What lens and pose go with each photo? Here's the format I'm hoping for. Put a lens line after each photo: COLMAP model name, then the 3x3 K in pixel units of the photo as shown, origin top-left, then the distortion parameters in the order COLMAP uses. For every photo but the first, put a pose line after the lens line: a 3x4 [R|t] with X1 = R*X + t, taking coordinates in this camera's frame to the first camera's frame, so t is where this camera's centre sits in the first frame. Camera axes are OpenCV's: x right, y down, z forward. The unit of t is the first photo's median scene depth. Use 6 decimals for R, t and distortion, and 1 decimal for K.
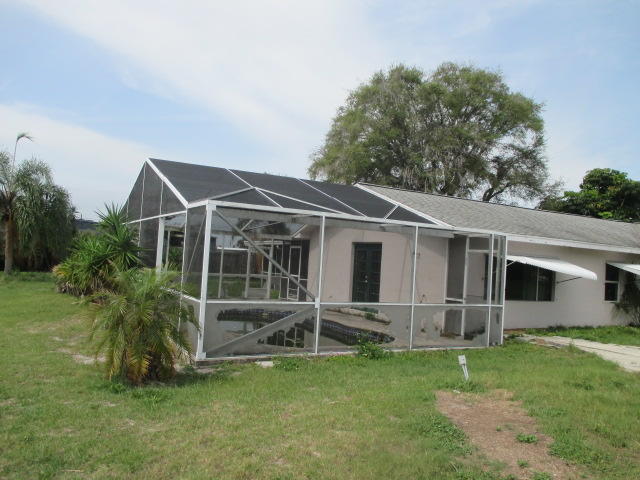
lens RADIAL K [[535.7, 0, 318.2], [0, 535.7, 237.0], [0, 0, 1]] dist [-0.039844, 0.002263]
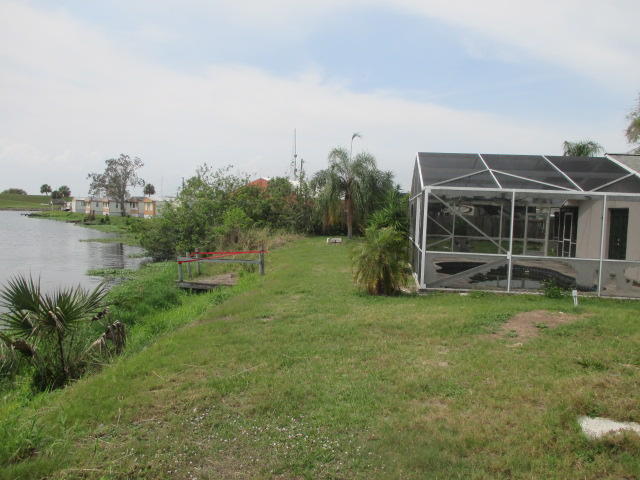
lens RADIAL K [[535.7, 0, 320.9], [0, 535.7, 240.3], [0, 0, 1]] dist [-0.039844, 0.002263]
pose [[0.806669, 0.003210, -0.590995, 0.194514], [0.035636, 0.997902, 0.054060, -0.003231], [0.589928, -0.064669, 0.804862, -0.180811]]
